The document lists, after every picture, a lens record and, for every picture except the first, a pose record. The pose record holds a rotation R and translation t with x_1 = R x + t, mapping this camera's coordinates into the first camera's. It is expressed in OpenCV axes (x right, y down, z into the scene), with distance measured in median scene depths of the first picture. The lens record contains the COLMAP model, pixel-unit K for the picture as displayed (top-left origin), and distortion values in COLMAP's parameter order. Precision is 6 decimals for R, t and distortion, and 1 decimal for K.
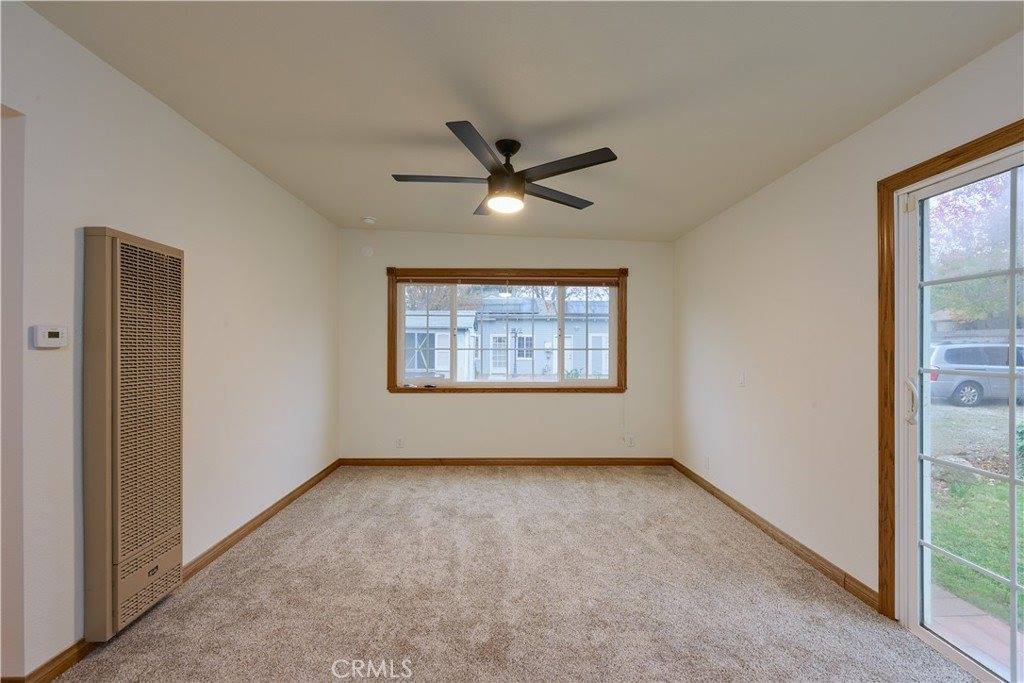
lens RADIAL K [[443.2, 0, 512.0], [0, 443.2, 341.5], [0, 0, 1]] dist [-0.001242, -0.000046]
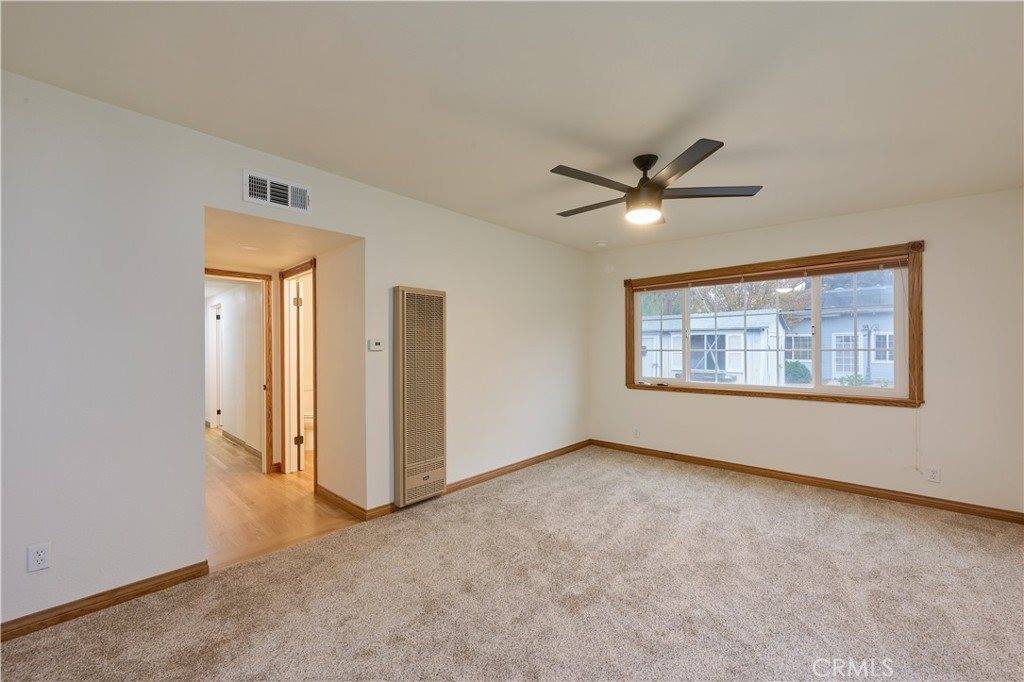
lens RADIAL K [[402.7, 0, 516.6], [0, 402.7, 344.5], [0, 0, 1]] dist [0.001560, 0.000069]
pose [[0.724919, -0.013403, -0.688704, 0.276331], [0.014791, 0.999883, -0.003891, 0.001573], [0.688676, -0.007366, 0.725032, 0.049150]]
